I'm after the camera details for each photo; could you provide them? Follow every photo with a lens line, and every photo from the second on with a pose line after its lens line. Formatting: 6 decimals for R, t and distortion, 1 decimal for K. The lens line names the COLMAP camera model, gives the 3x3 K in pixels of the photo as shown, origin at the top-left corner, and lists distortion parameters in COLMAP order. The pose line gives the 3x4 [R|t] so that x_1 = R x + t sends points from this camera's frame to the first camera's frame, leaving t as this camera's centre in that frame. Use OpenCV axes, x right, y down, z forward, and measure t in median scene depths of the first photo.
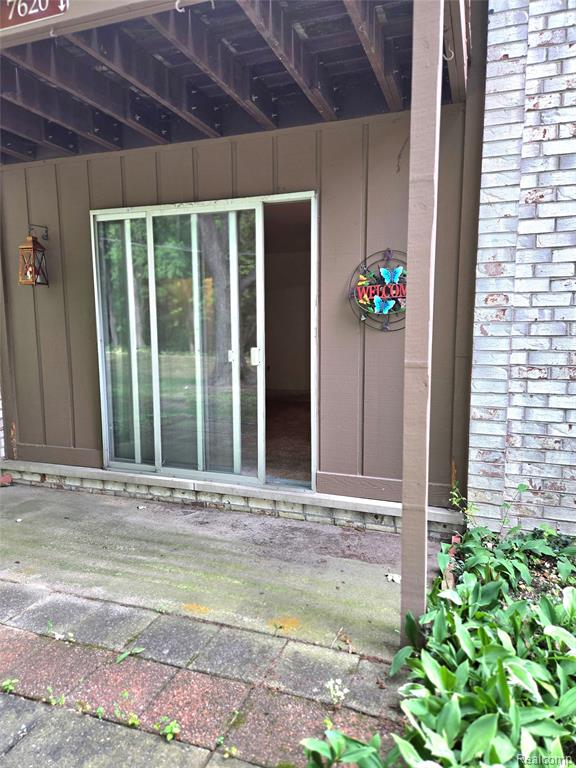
lens RADIAL K [[518.5, 0, 286.3], [0, 518.5, 384.4], [0, 0, 1]] dist [0.043854, -0.001893]
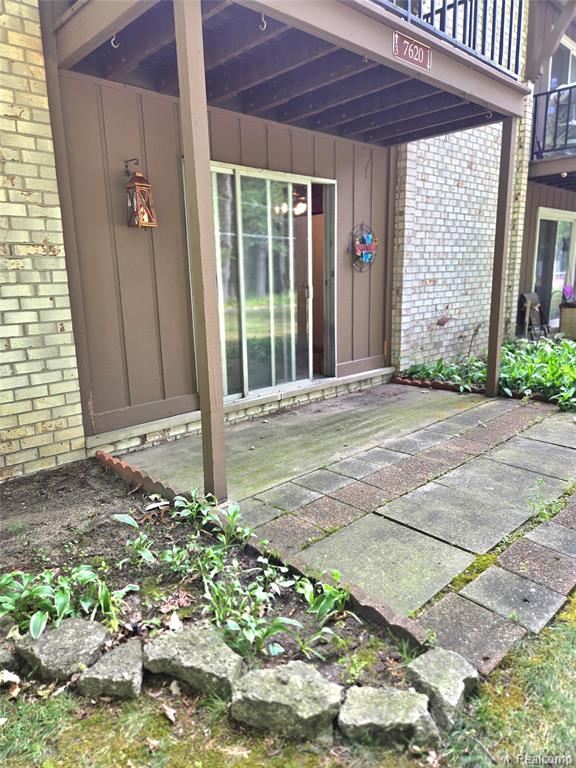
lens RADIAL K [[518.5, 0, 282.1], [0, 518.5, 382.4], [0, 0, 1]] dist [0.043854, -0.001893]
pose [[0.447000, -0.191262, 0.873848, -1.402237], [0.129426, 0.980424, 0.148383, -0.031904], [-0.885121, 0.046772, 0.463004, 0.427136]]
